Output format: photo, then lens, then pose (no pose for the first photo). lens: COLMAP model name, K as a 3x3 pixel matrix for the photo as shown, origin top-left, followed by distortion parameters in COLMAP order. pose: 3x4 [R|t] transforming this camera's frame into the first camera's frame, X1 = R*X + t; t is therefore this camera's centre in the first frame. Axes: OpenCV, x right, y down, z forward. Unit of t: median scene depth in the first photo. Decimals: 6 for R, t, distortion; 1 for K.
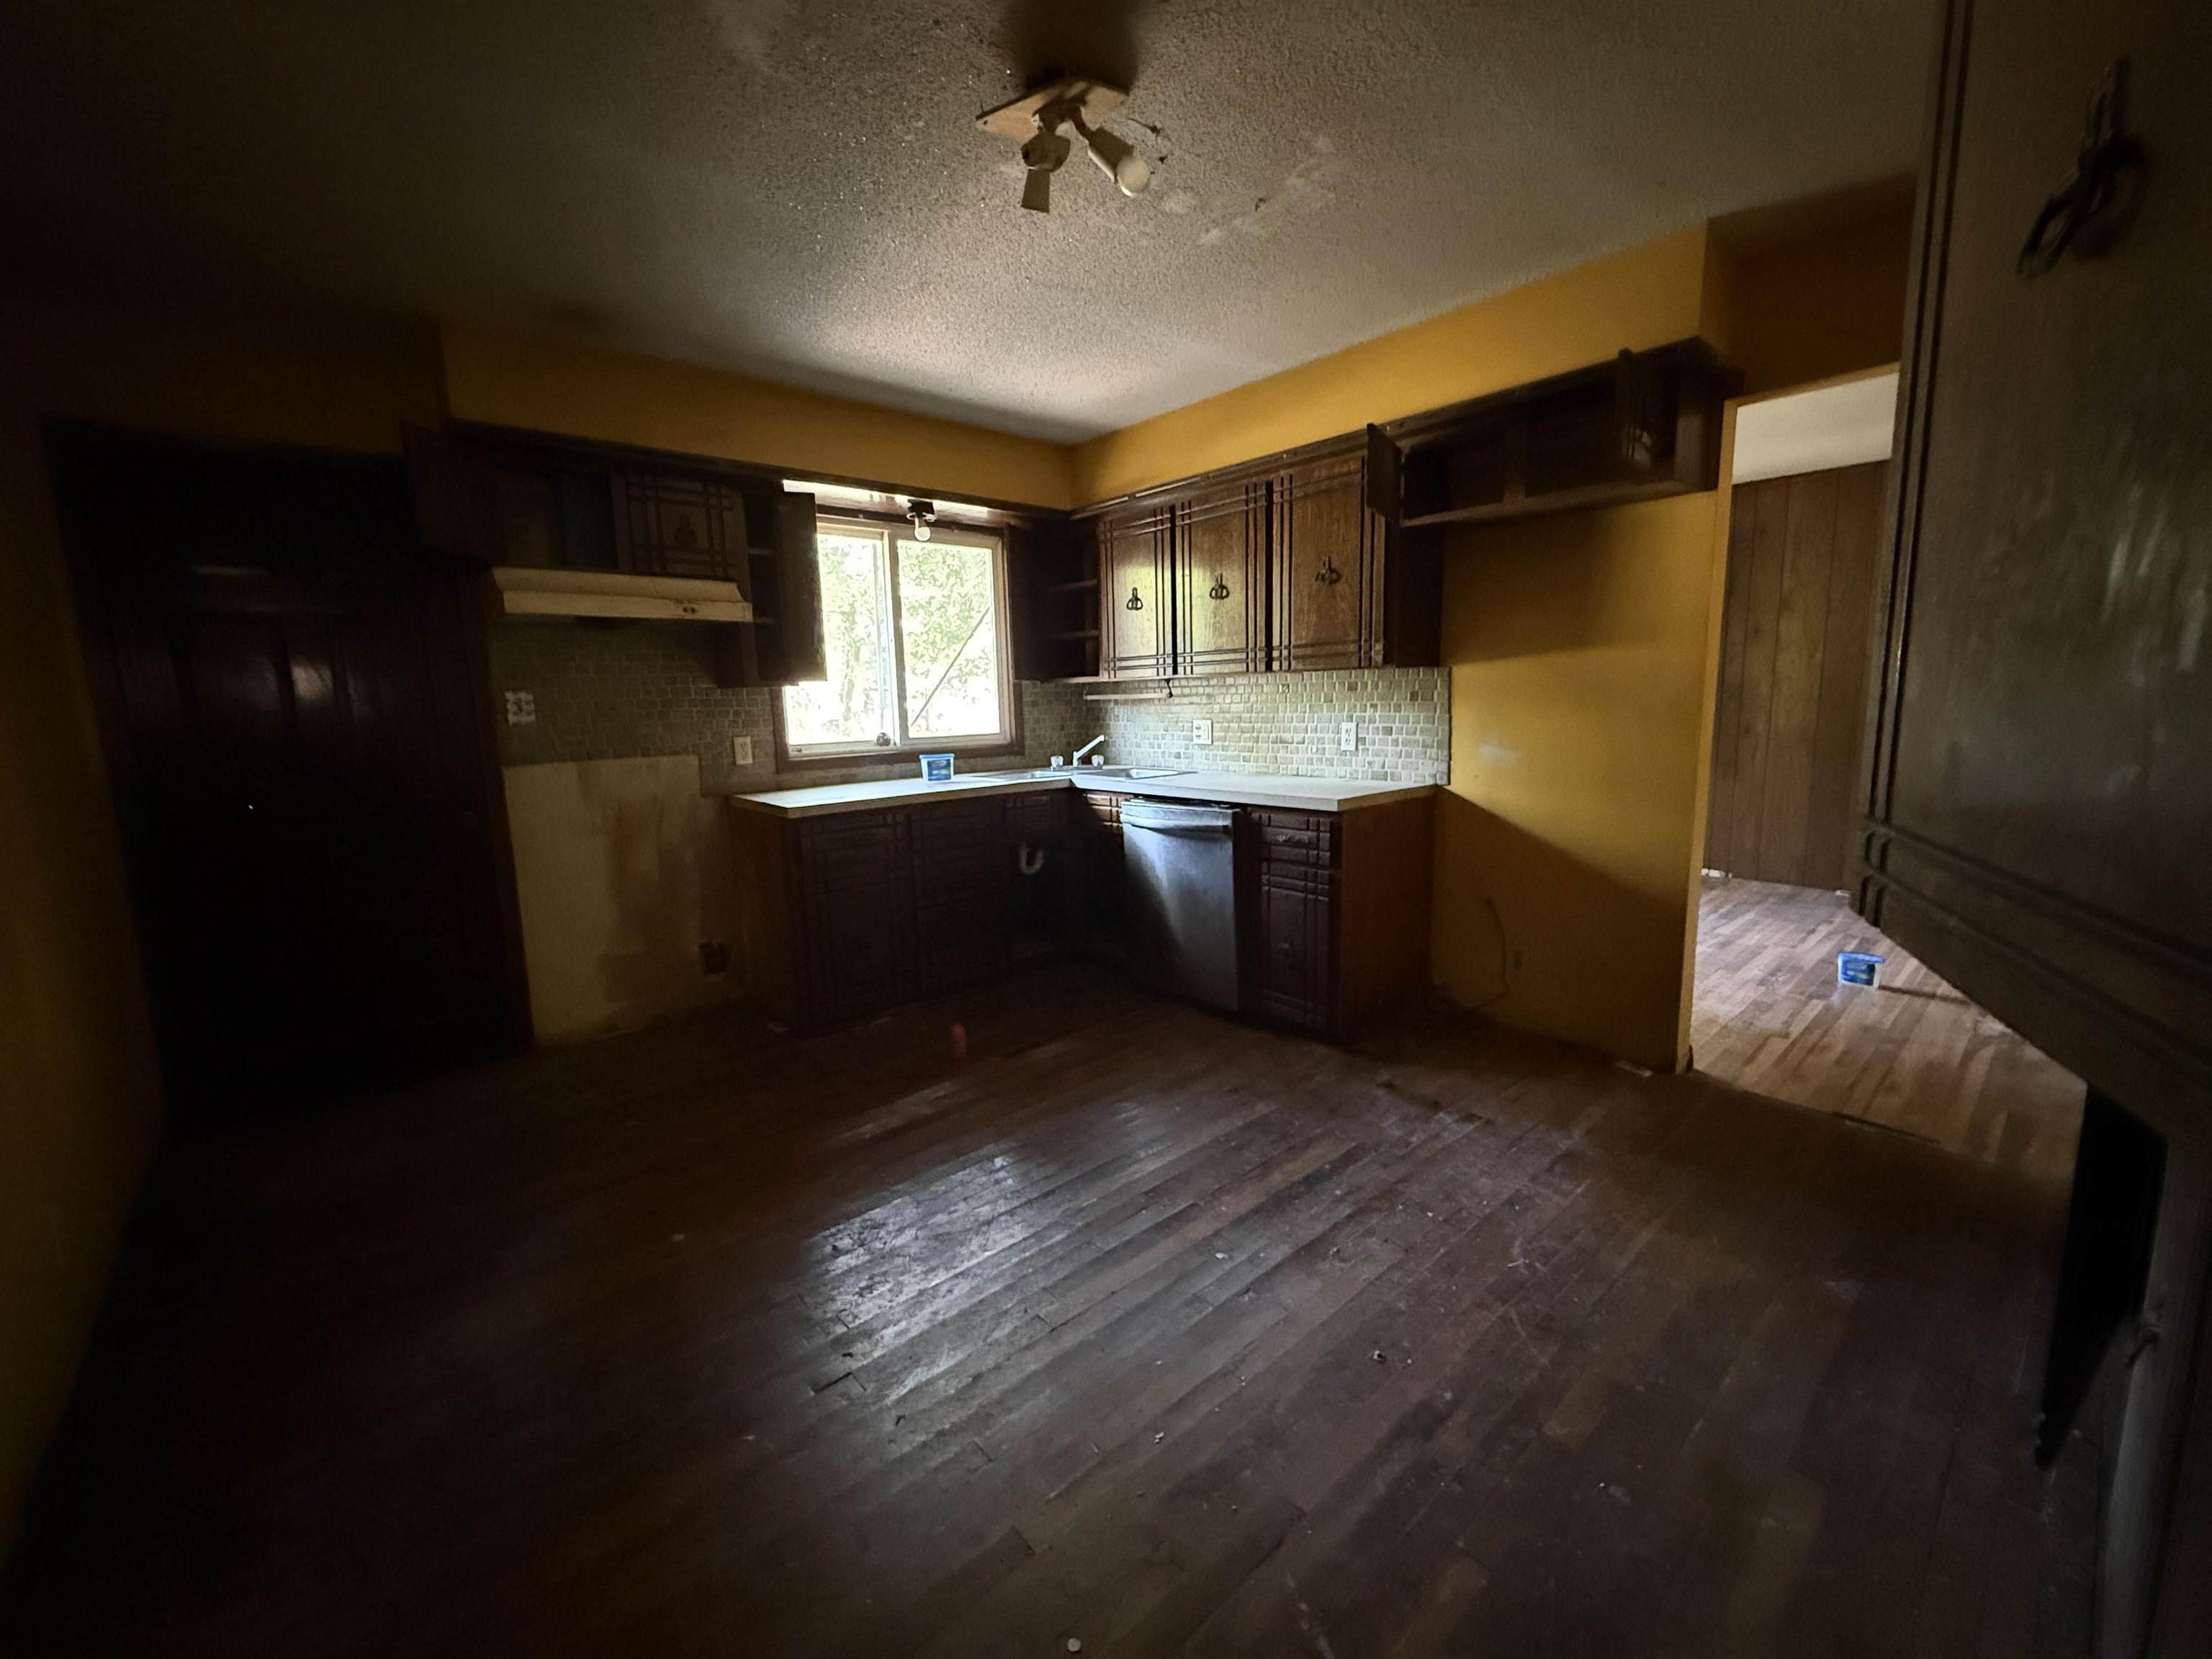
lens RADIAL K [[890.2, 0, 1104.6], [0, 890.2, 825.3], [0, 0, 1]] dist [0.008849, -0.000227]
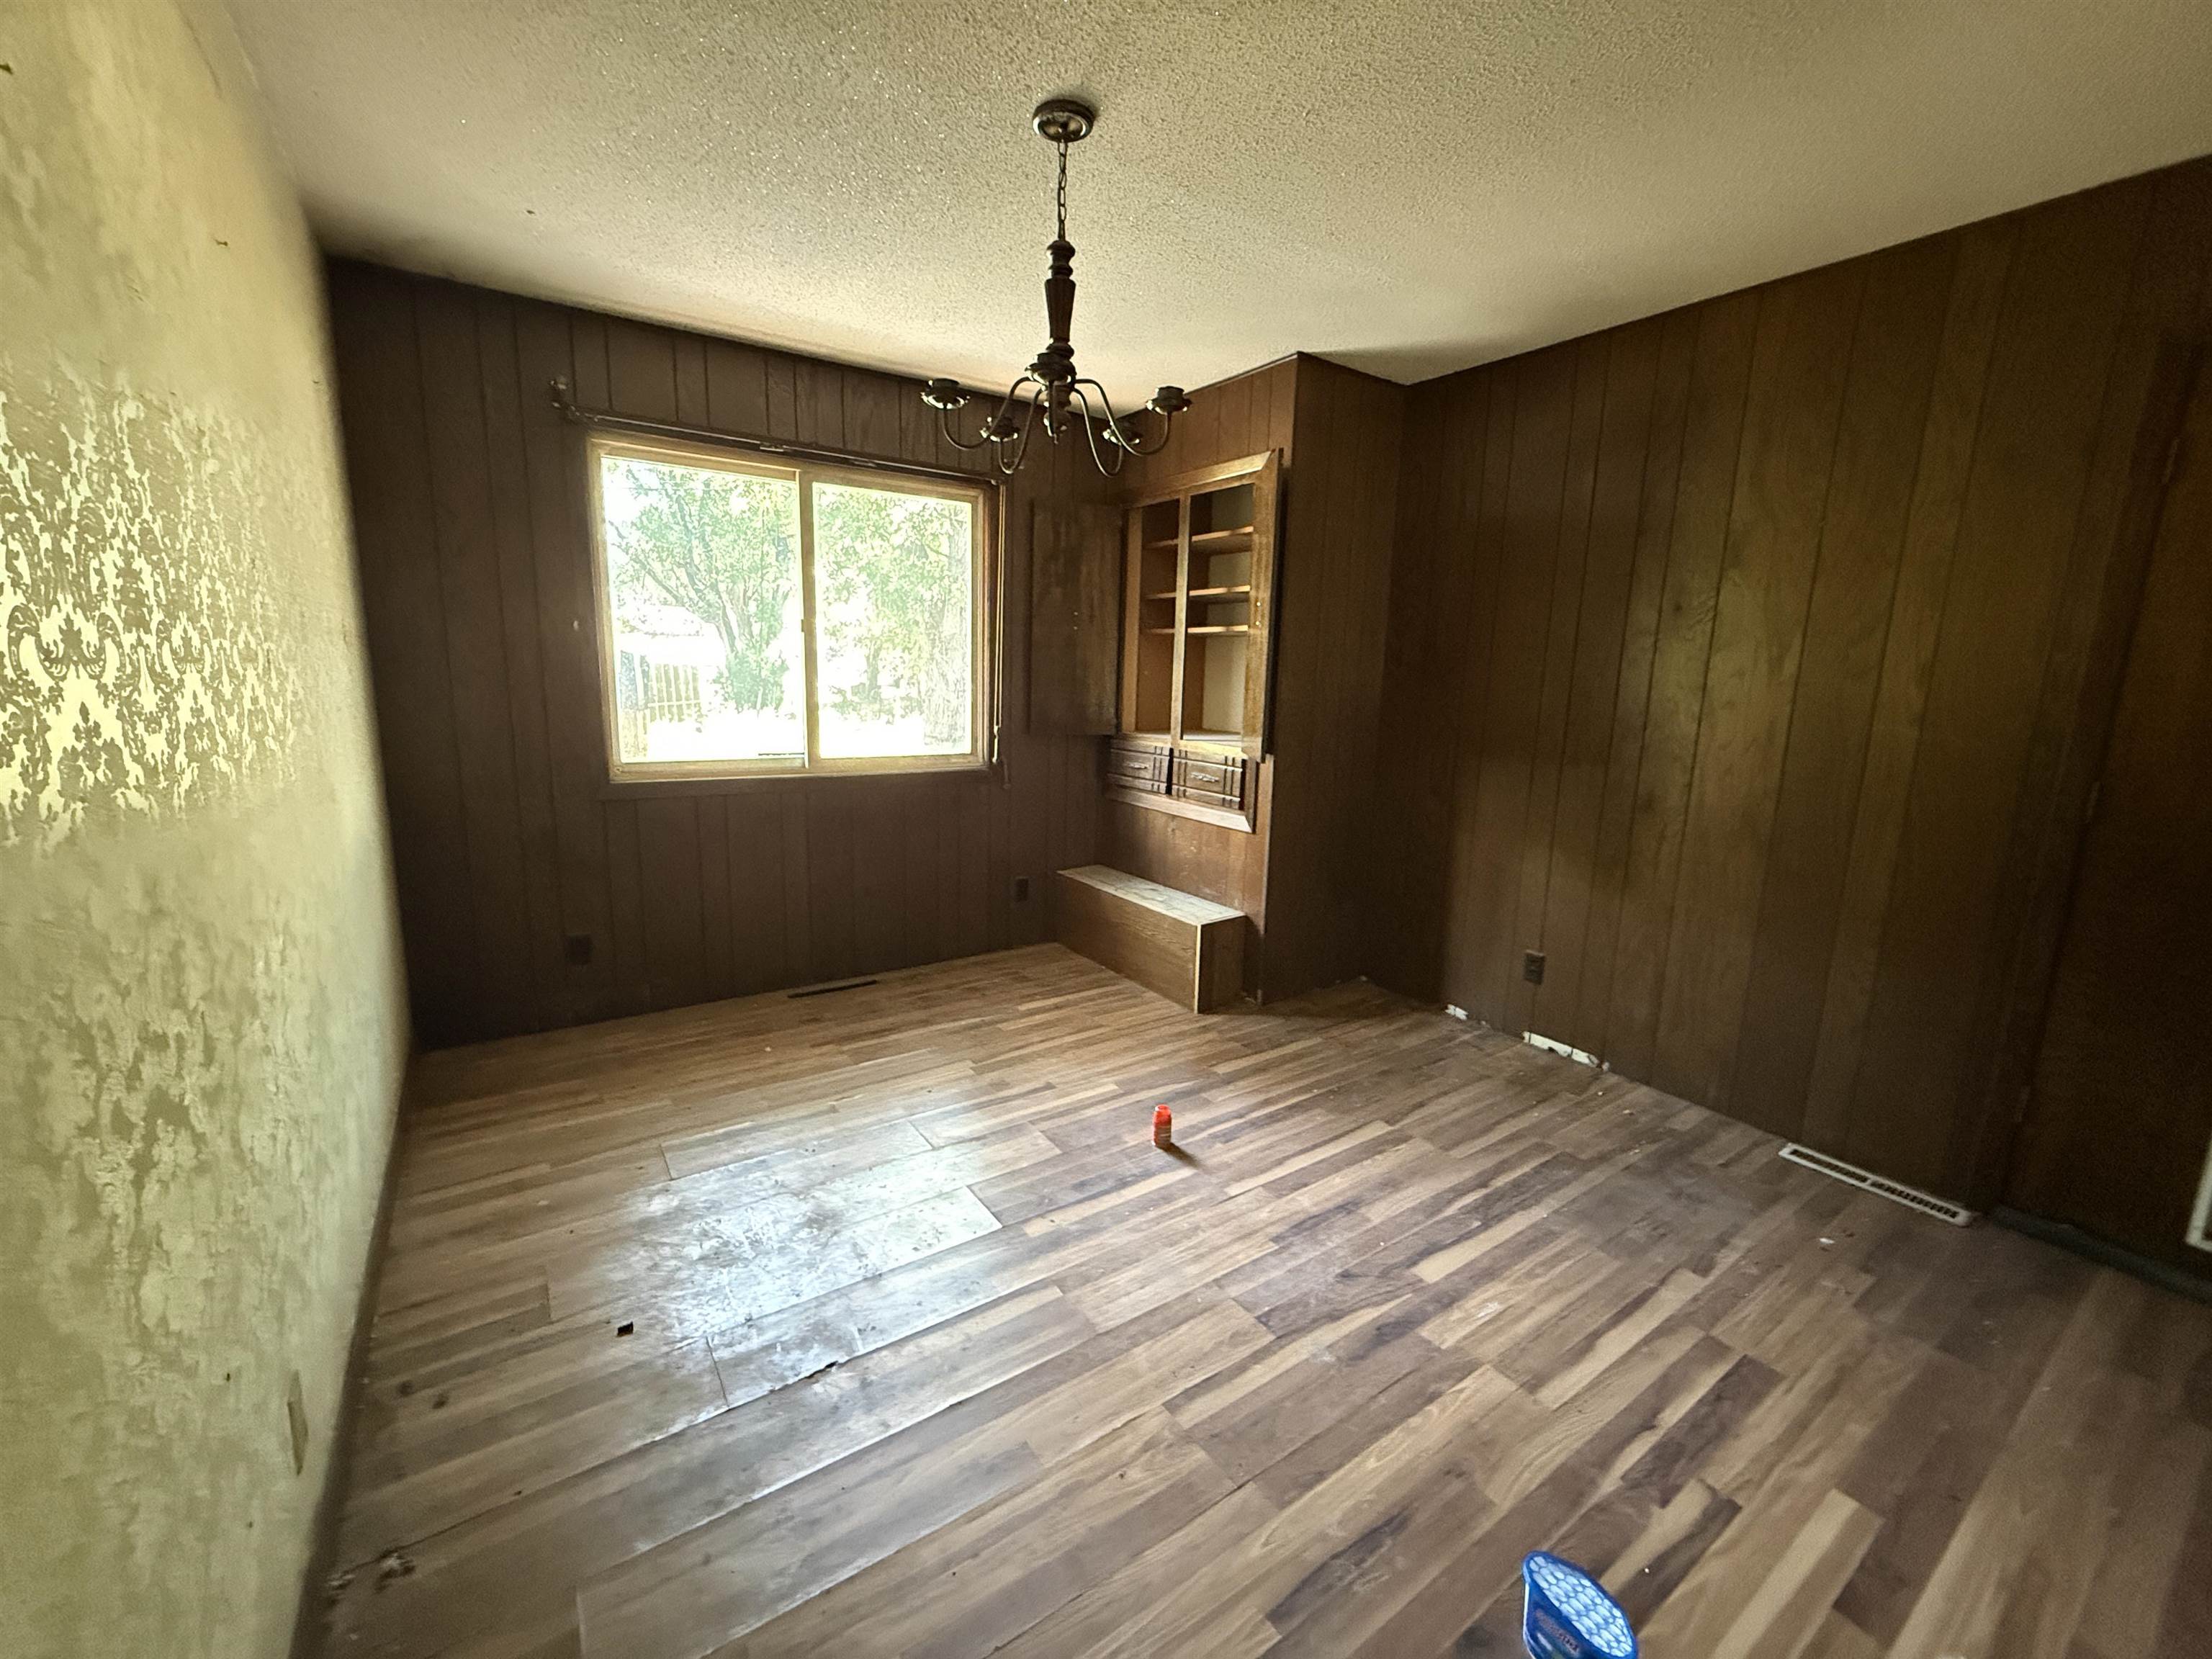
lens RADIAL K [[890.2, 0, 1108.5], [0, 890.2, 827.3], [0, 0, 1]] dist [0.008849, -0.000227]
pose [[0.990702, 0.073291, -0.114622, 0.482240], [-0.070270, 0.997071, 0.030181, -0.087422], [0.116498, -0.021846, 0.992951, 0.463929]]
